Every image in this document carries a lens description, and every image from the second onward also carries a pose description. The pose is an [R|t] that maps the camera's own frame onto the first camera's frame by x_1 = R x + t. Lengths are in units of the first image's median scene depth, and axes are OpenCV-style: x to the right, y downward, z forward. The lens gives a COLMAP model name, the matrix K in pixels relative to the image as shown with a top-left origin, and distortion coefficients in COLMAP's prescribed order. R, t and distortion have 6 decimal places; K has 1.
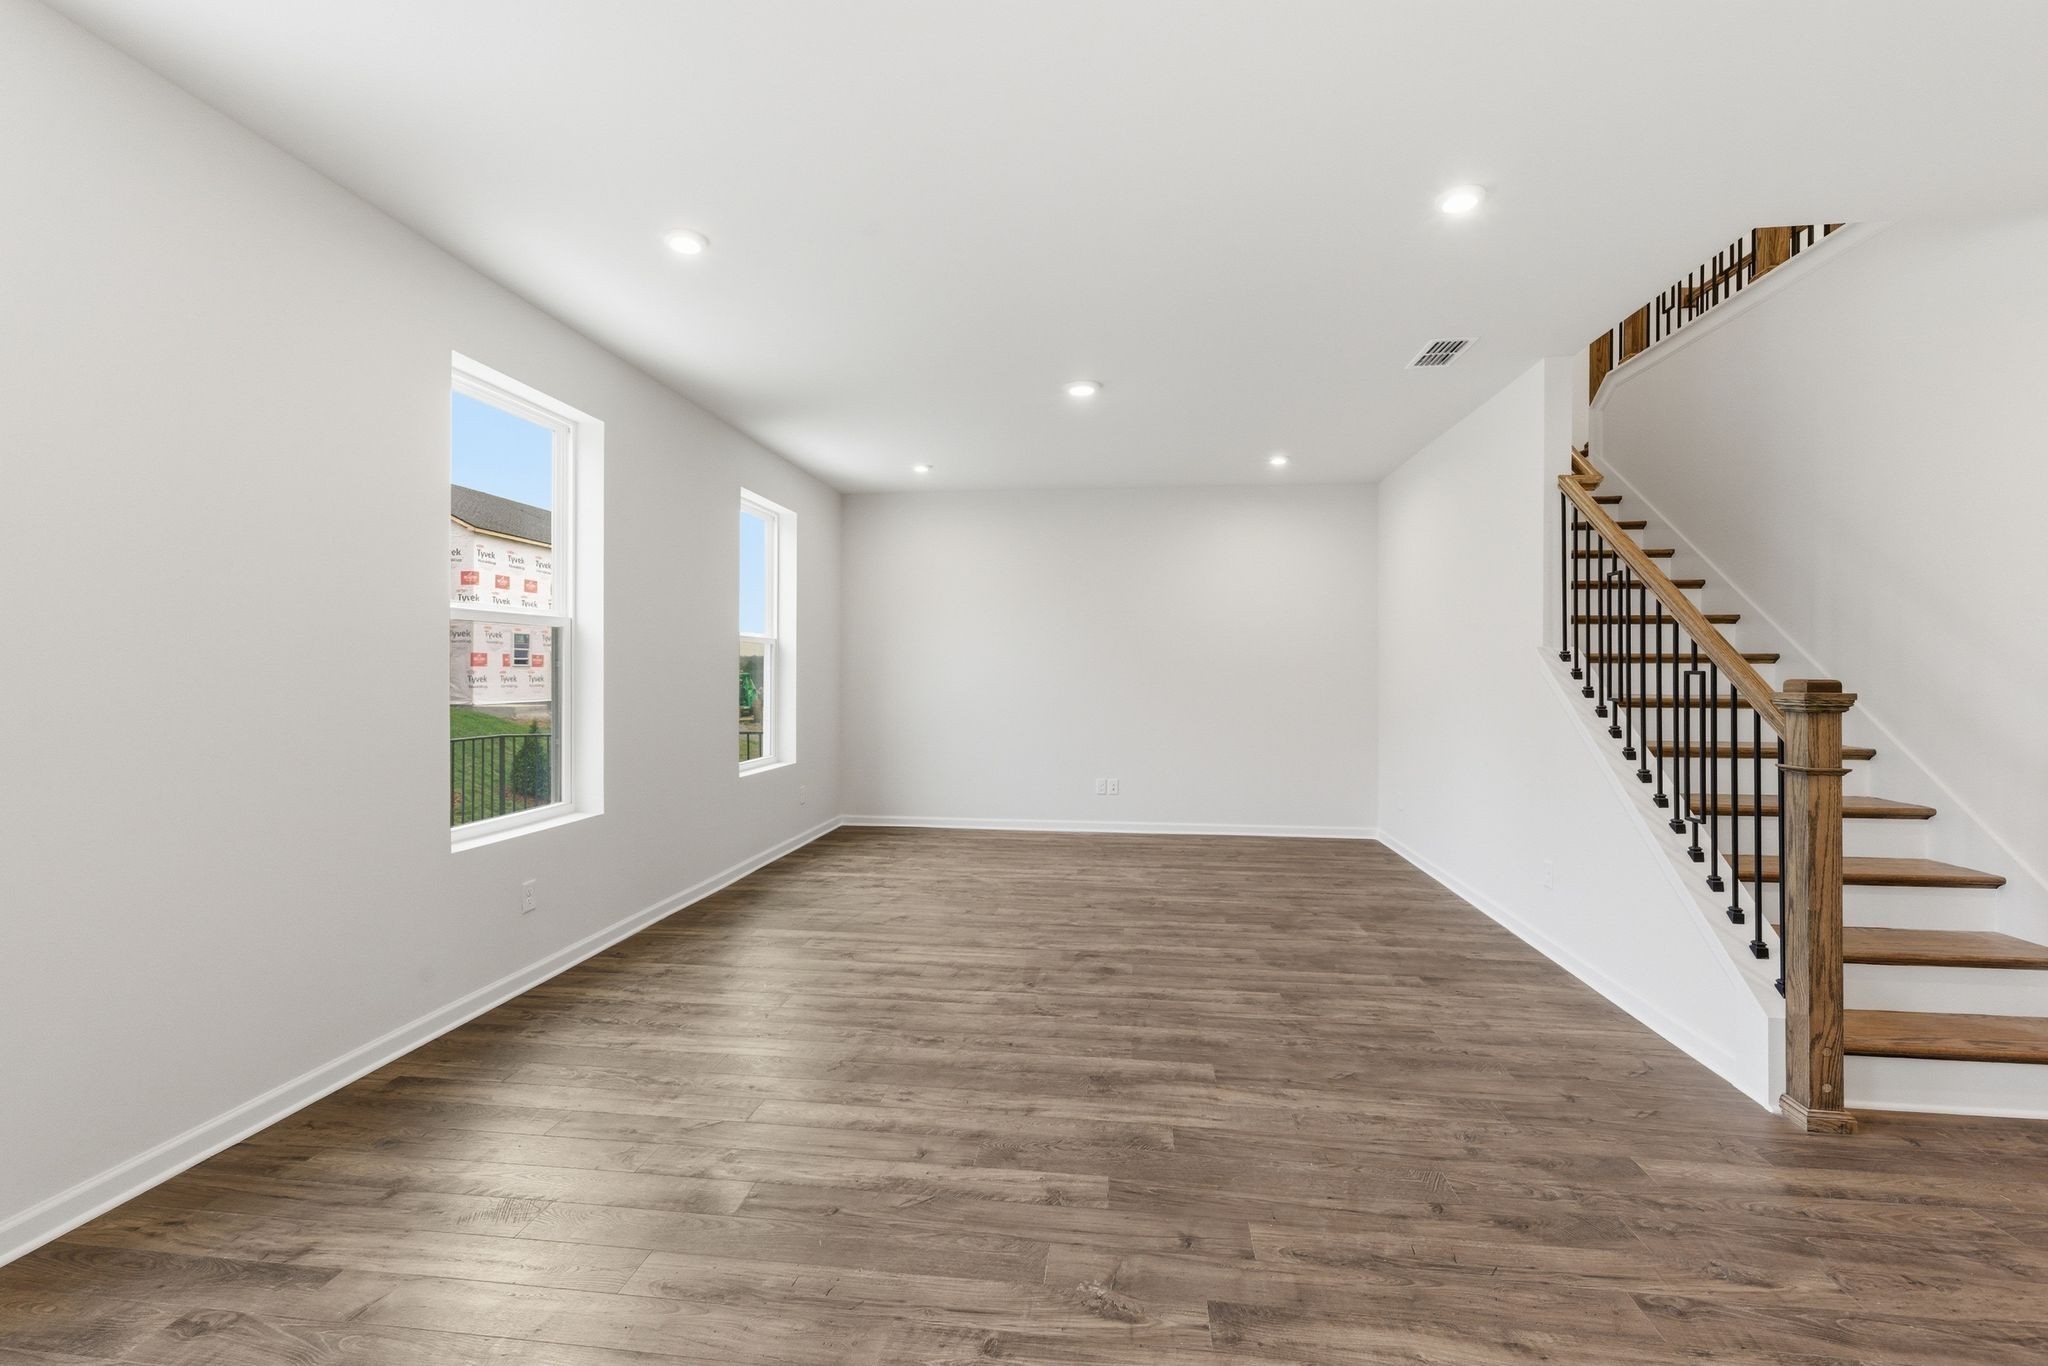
lens RADIAL K [[843.5, 0, 1021.3], [0, 843.5, 668.7], [0, 0, 1]] dist [0.001453, -0.000135]
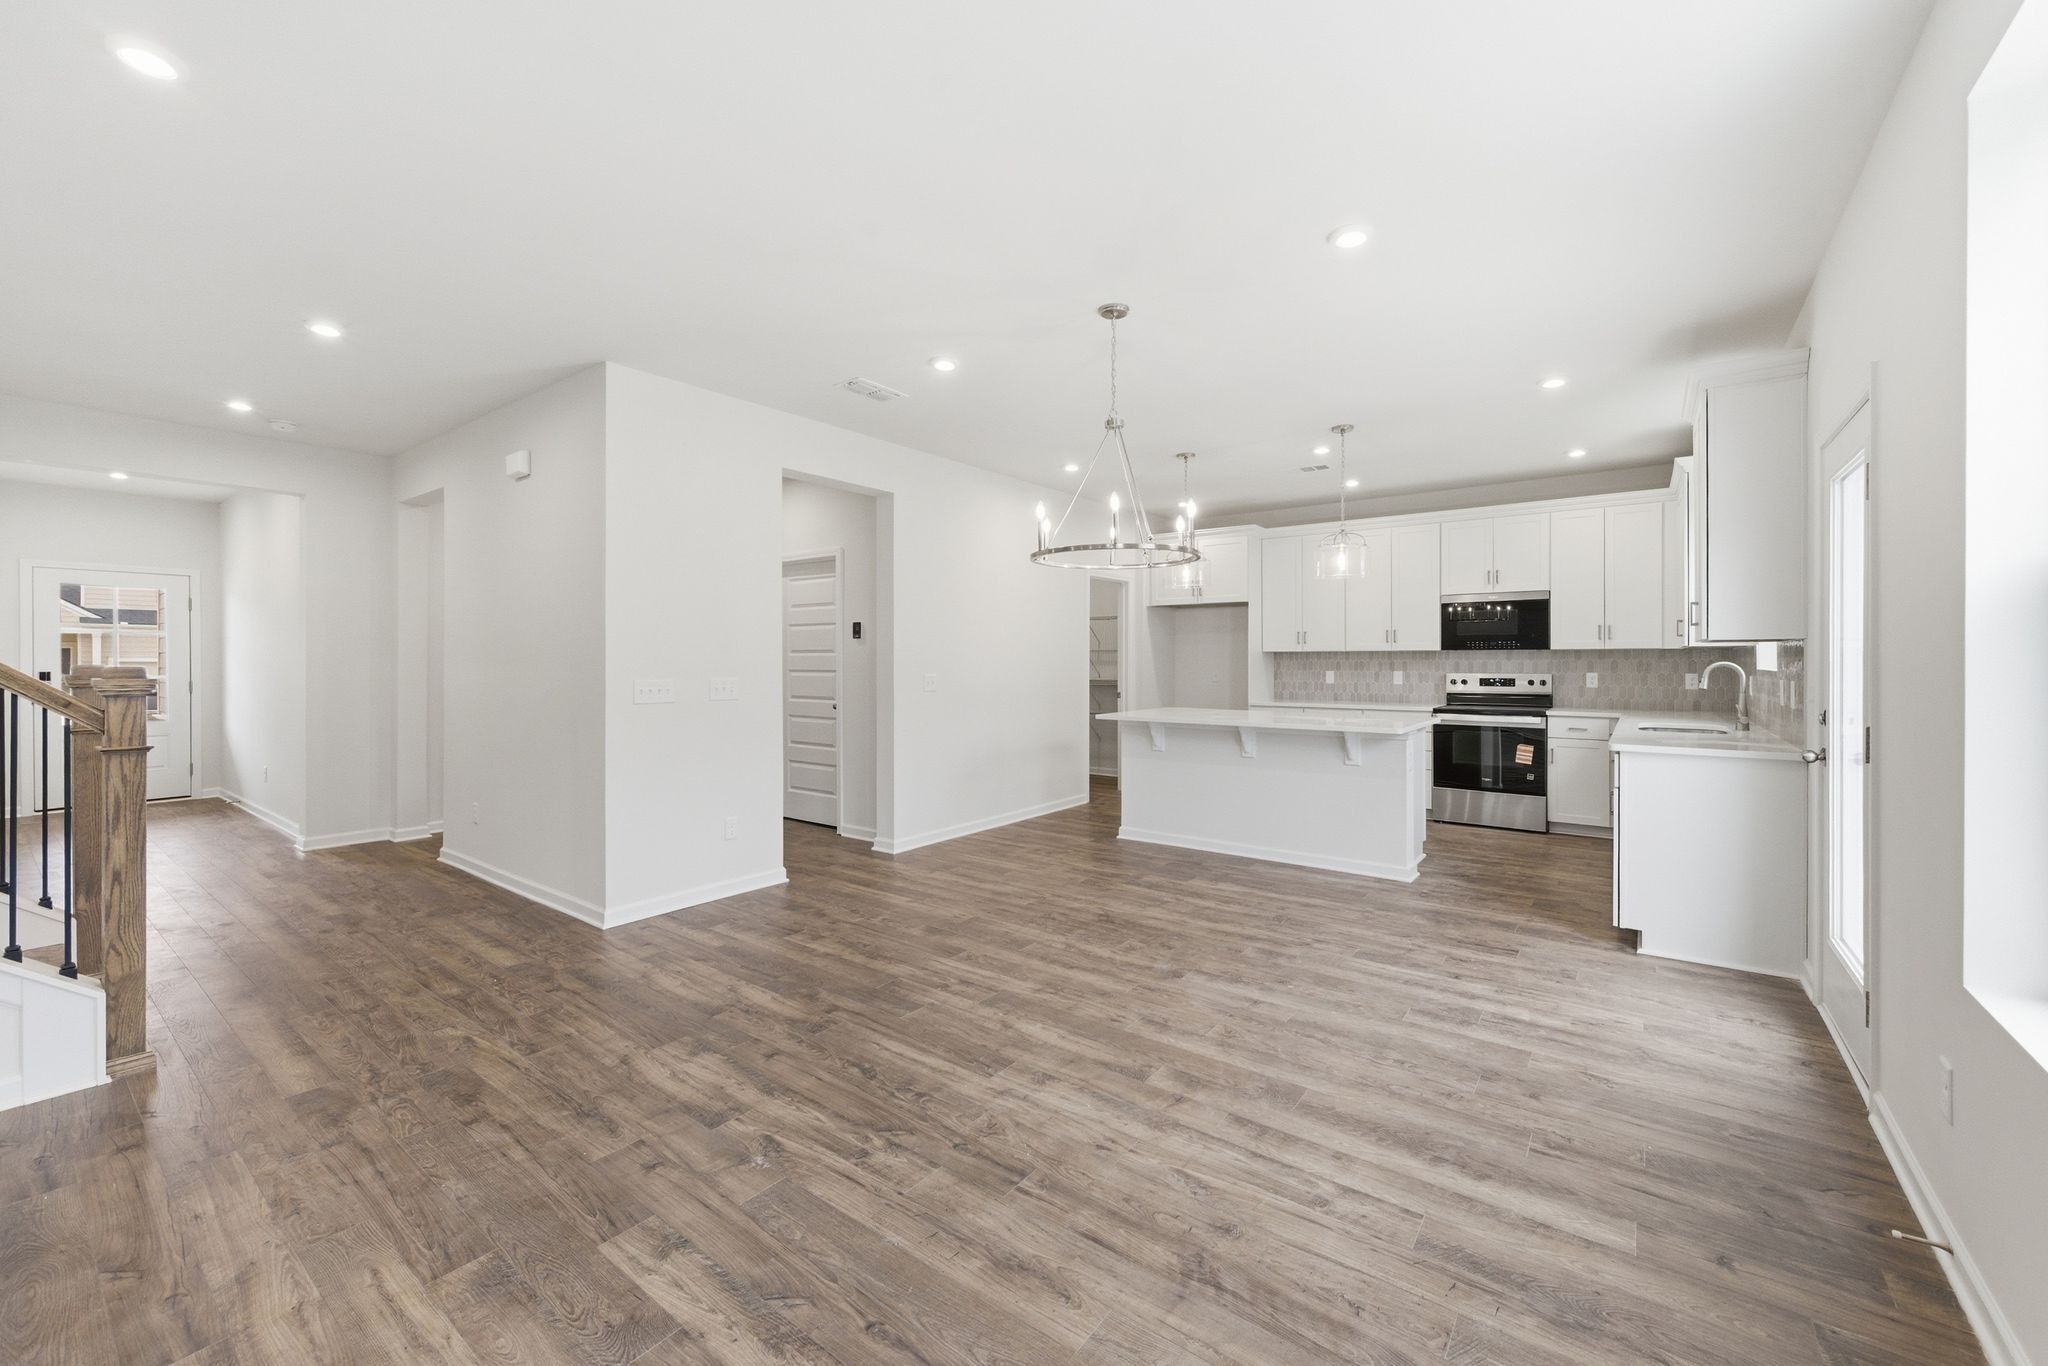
lens RADIAL K [[774.6, 0, 1047.8], [0, 774.6, 660.0], [0, 0, 1]] dist [0.001590, 0.000008]
pose [[-0.875331, -0.001418, 0.483522, -0.564239], [-0.004417, 0.999977, -0.005063, 0.000807], [-0.483503, -0.006567, -0.875318, 1.216887]]
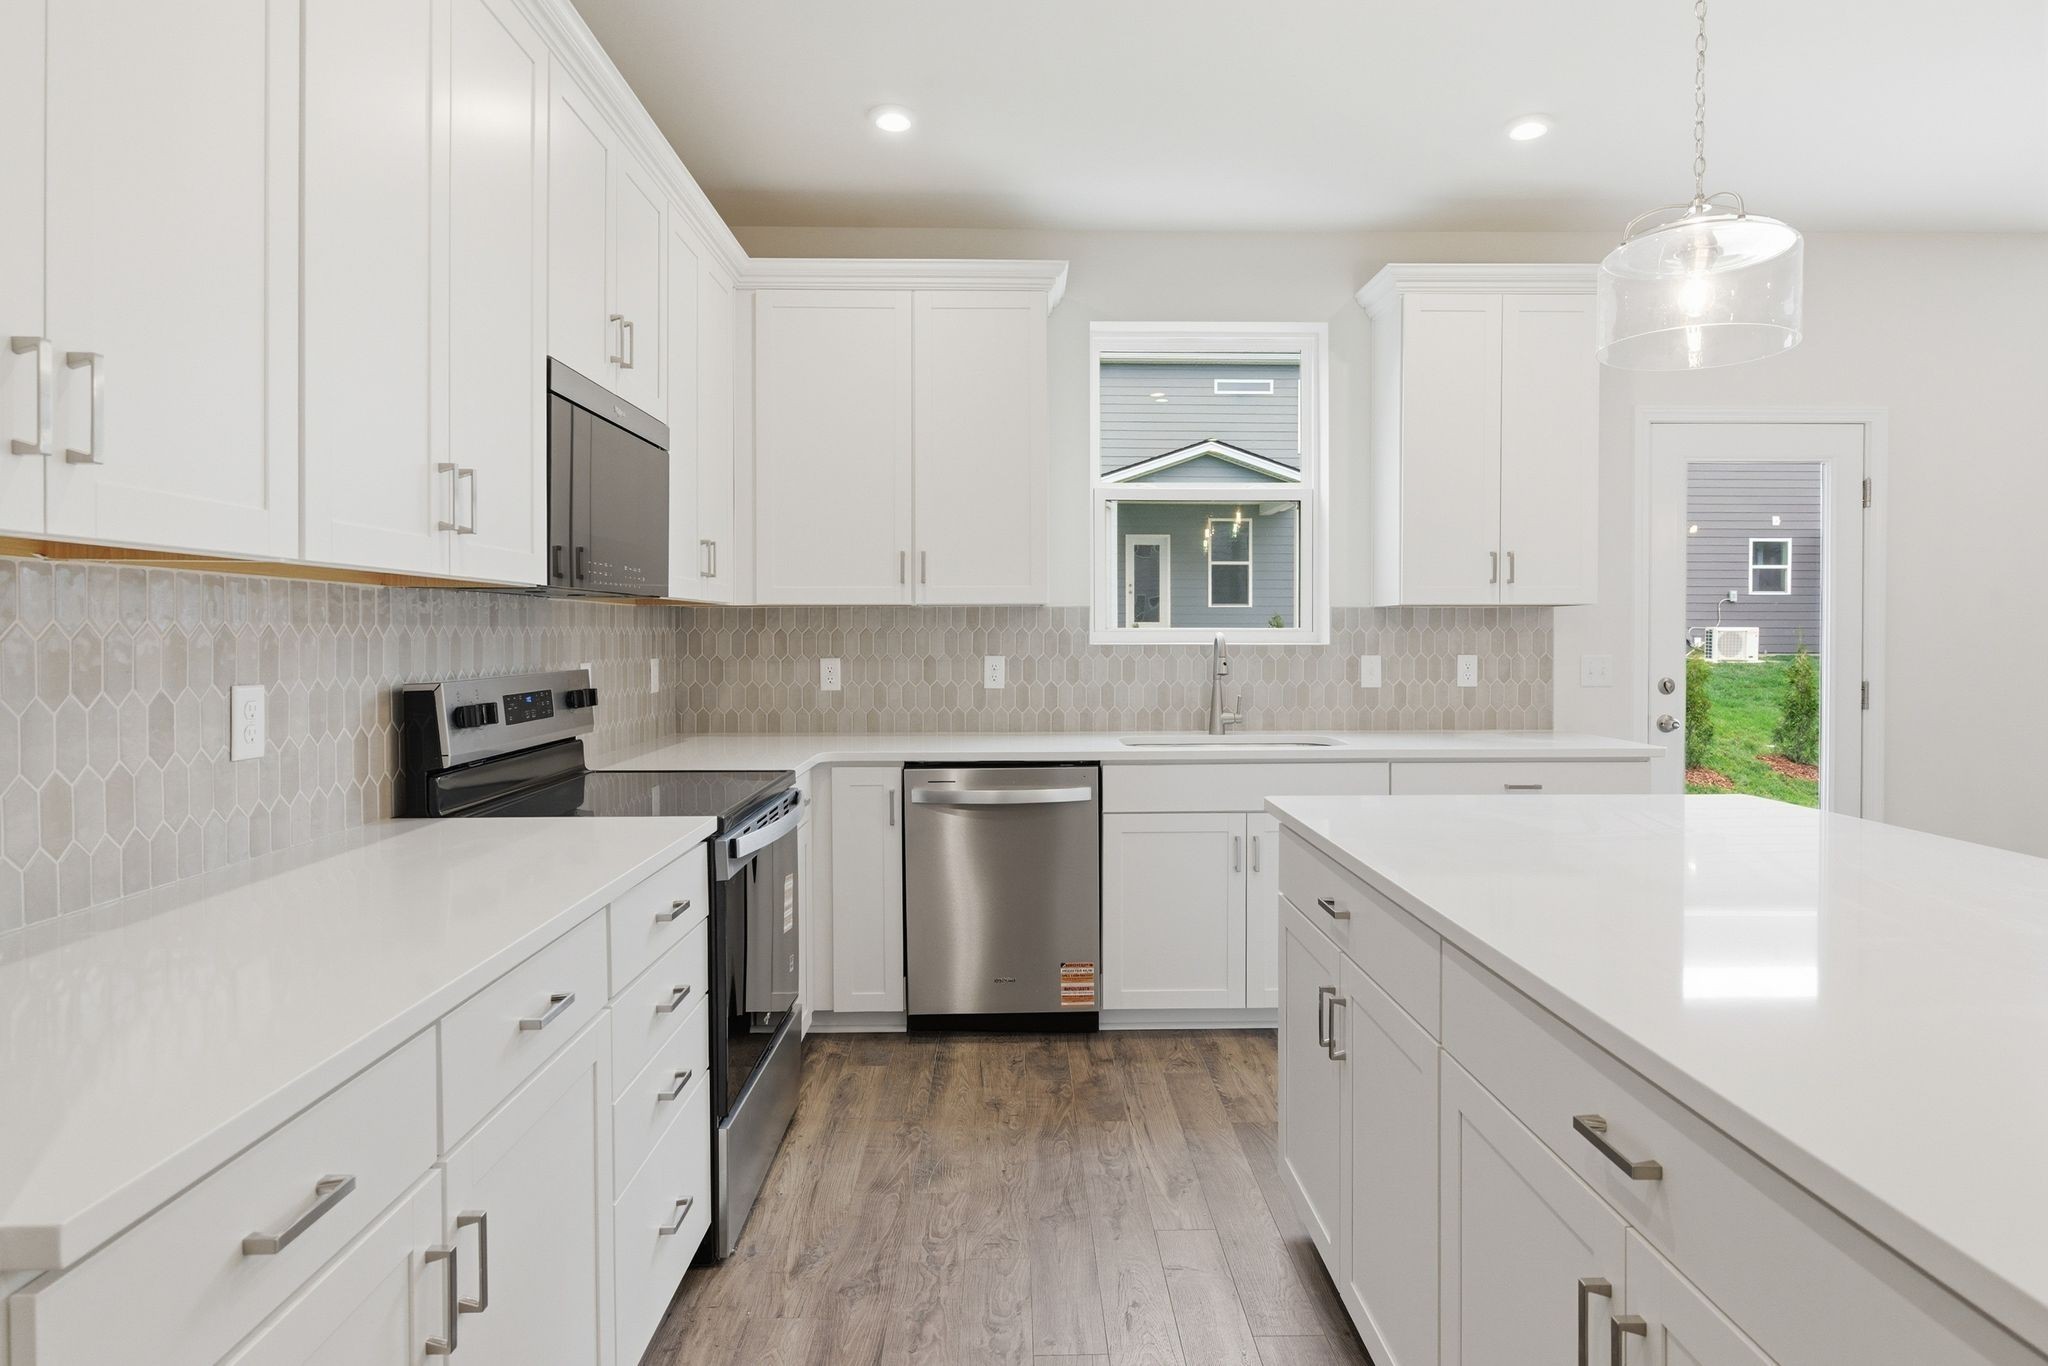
lens RADIAL K [[1131.0, 0, 1032.3], [0, 1131.0, 644.0], [0, 0, 1]] dist [0.000513, -0.000150]
pose [[0.159322, 0.008375, -0.987191, 0.512466], [0.004601, 0.999947, 0.009225, -0.011169], [0.987216, -0.006012, 0.159275, -1.494244]]
